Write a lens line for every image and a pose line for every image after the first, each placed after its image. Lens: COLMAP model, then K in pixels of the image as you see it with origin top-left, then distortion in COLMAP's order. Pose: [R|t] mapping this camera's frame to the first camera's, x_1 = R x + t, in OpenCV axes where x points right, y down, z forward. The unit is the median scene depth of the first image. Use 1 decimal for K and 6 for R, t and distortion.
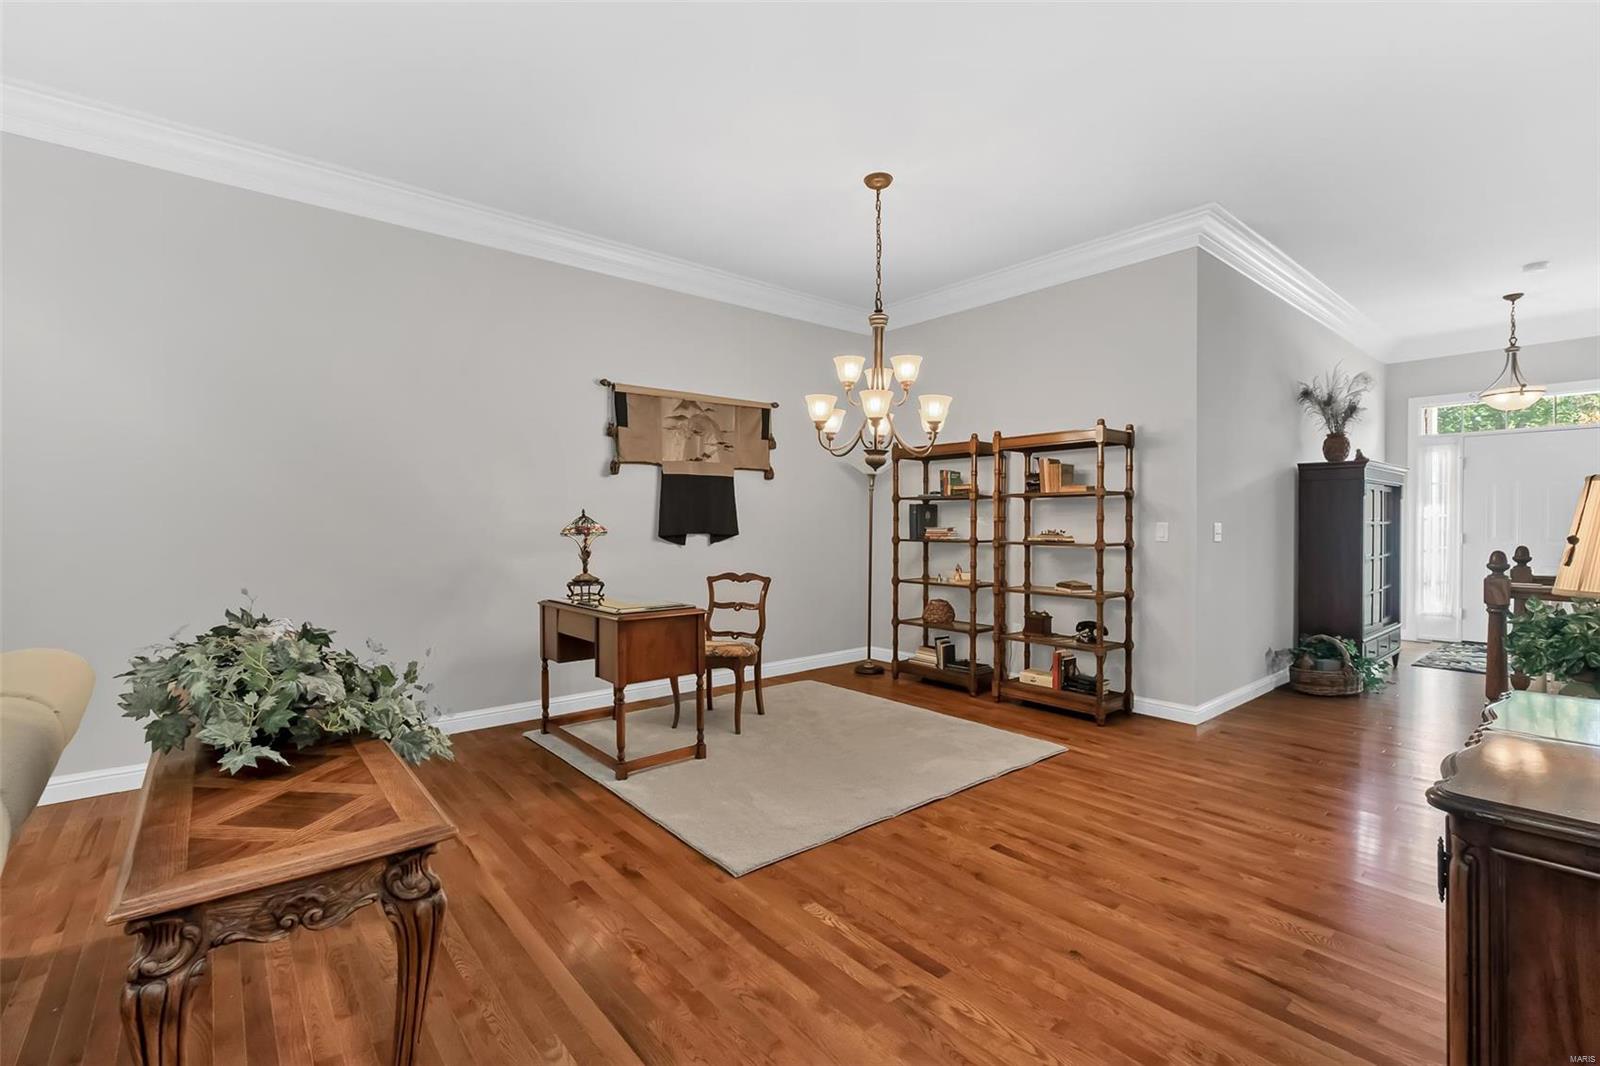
lens RADIAL K [[723.4, 0, 824.0], [0, 723.4, 526.1], [0, 0, 1]] dist [-0.002978, -0.000586]
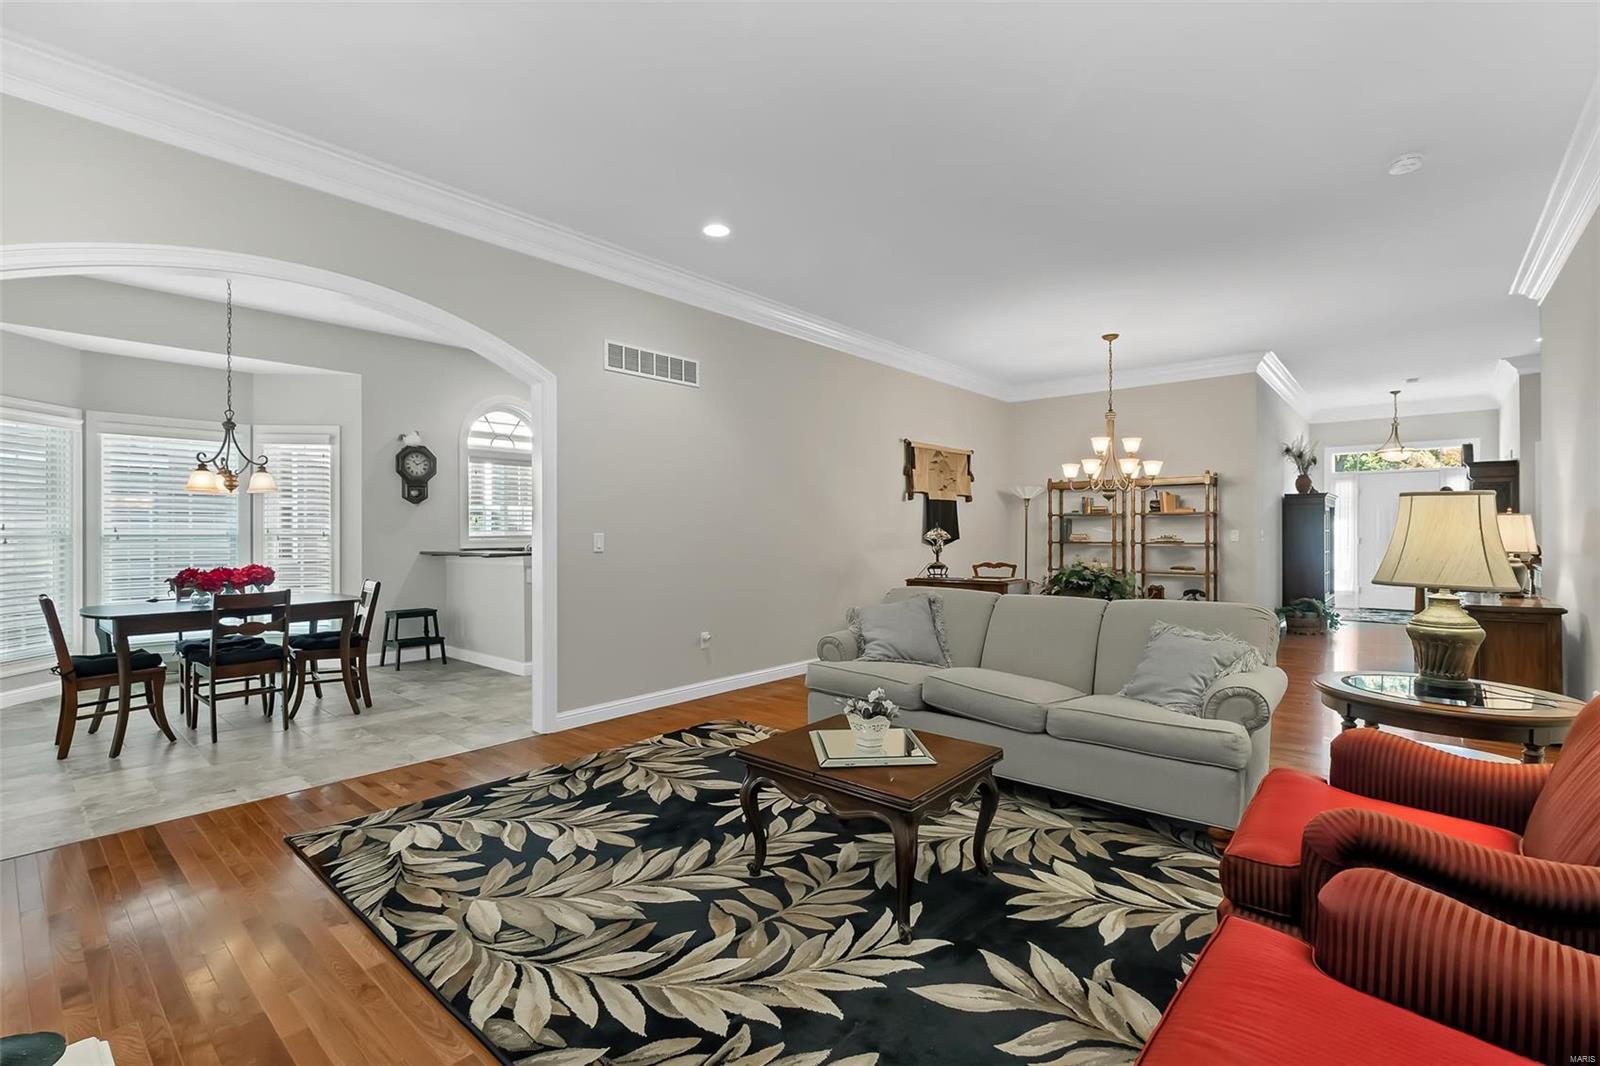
lens RADIAL K [[723.4, 0, 814.7], [0, 723.4, 532.1], [0, 0, 1]] dist [-0.002978, -0.000586]
pose [[0.987887, -0.001362, 0.155169, -0.722418], [0.001668, 0.999997, -0.001843, 0.000155], [-0.155166, 0.002079, 0.987886, -0.494801]]
